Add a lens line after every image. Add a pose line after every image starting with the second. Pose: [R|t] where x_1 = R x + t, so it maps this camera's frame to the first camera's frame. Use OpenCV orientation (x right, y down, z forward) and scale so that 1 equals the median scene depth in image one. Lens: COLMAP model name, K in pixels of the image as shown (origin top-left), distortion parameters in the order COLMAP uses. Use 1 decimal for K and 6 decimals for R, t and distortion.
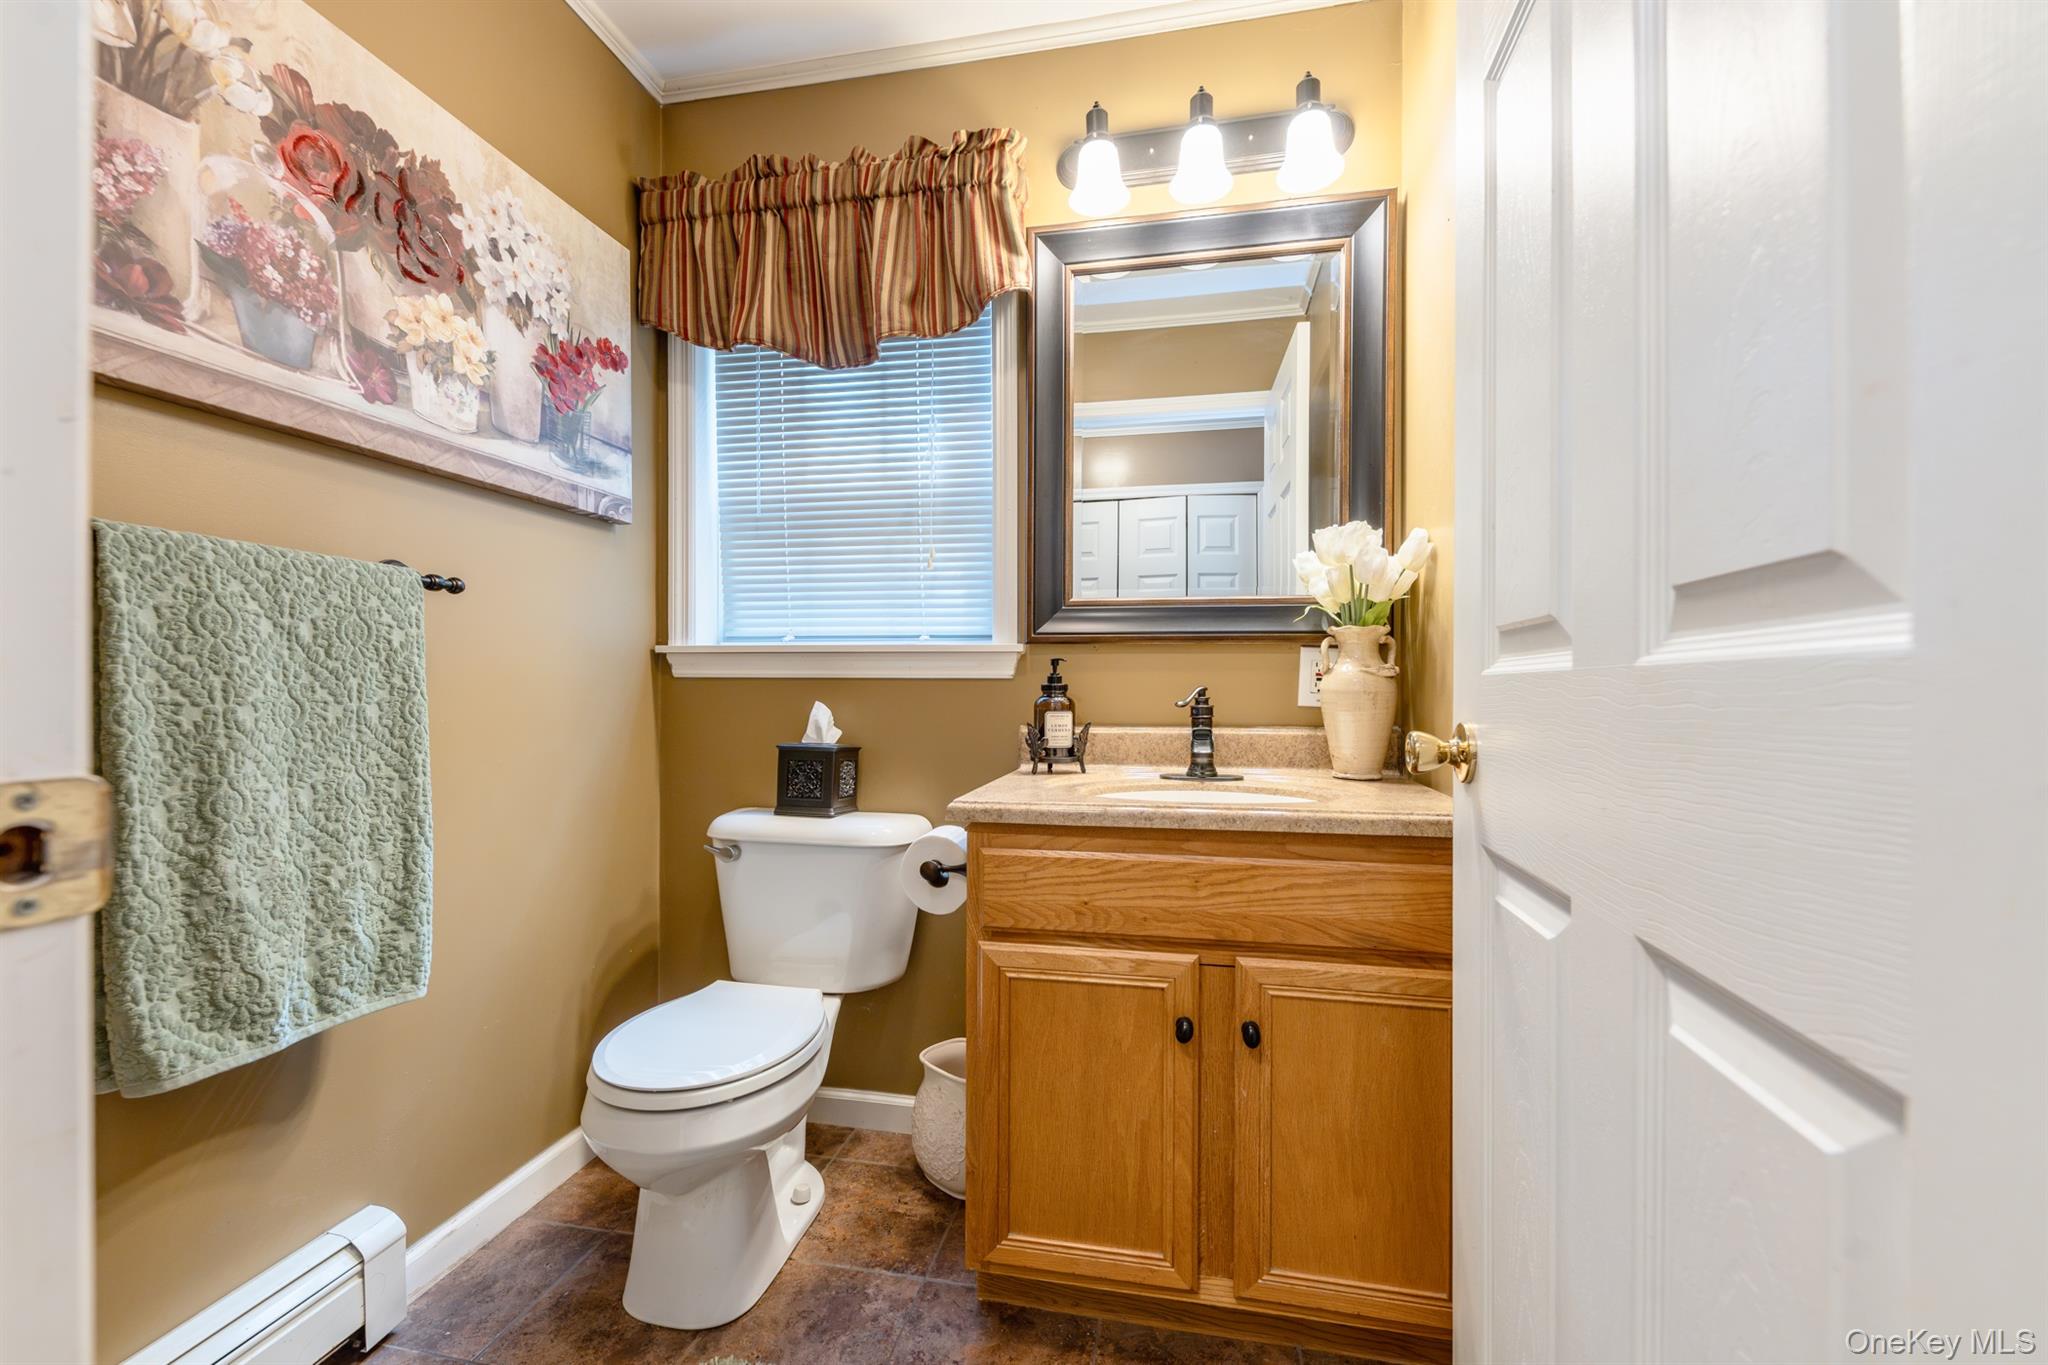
lens RADIAL K [[830.5, 0, 1028.7], [0, 830.5, 692.3], [0, 0, 1]] dist [0.011824, -0.006170]
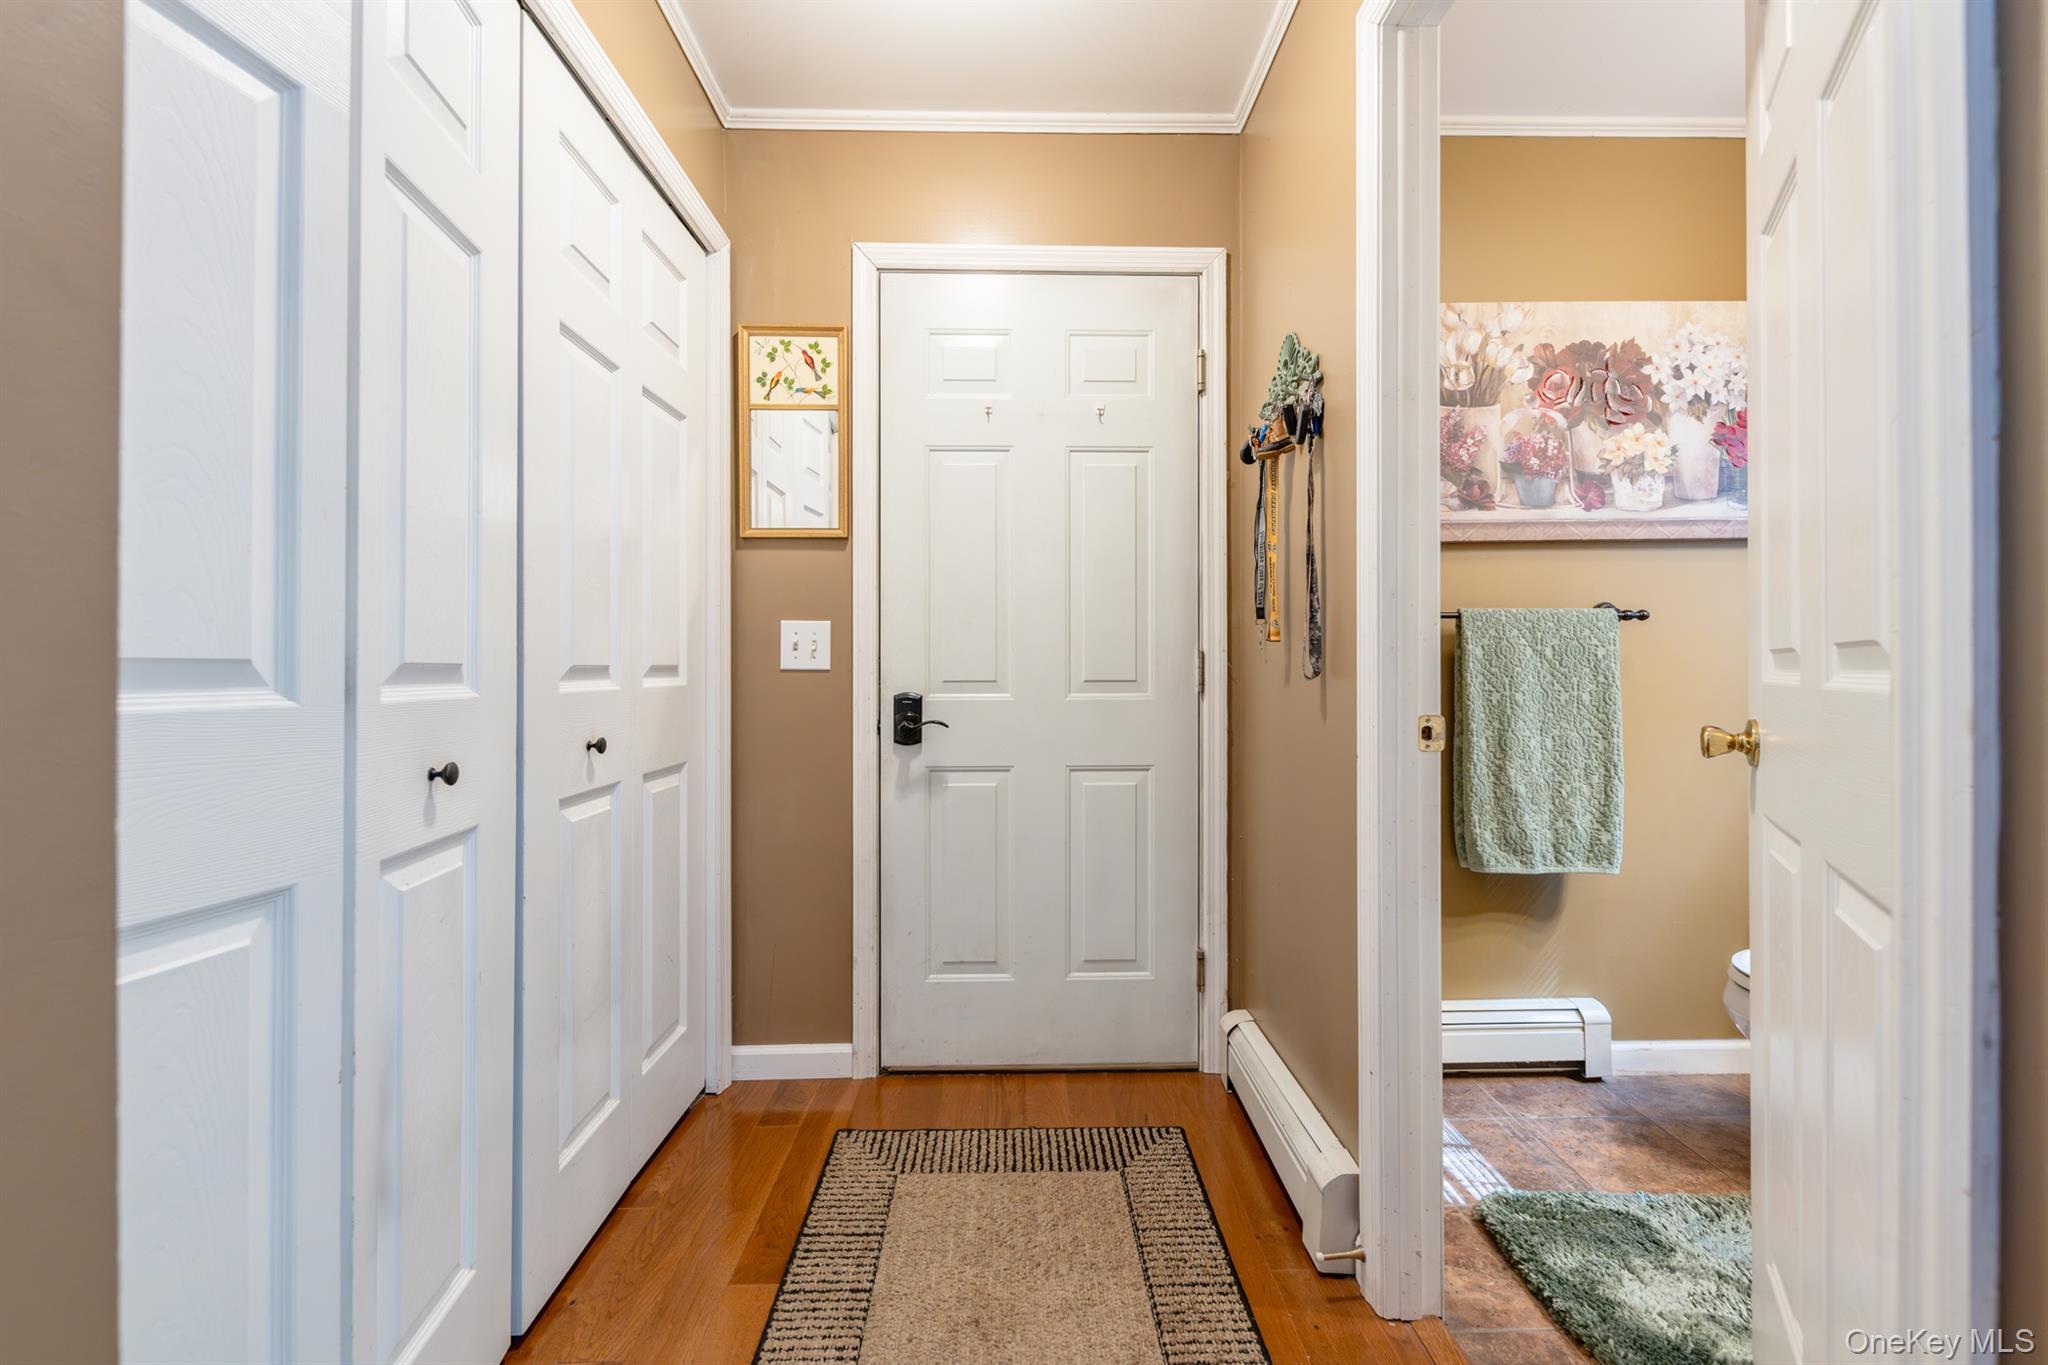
lens RADIAL K [[835.7, 0, 1019.4], [0, 835.7, 670.1], [0, 0, 1]] dist [0.000743, -0.000400]
pose [[0.209940, -0.003110, -0.977709, 0.663207], [0.000552, 0.999995, -0.003062, -0.028387], [0.977714, 0.000103, 0.209940, -0.505637]]
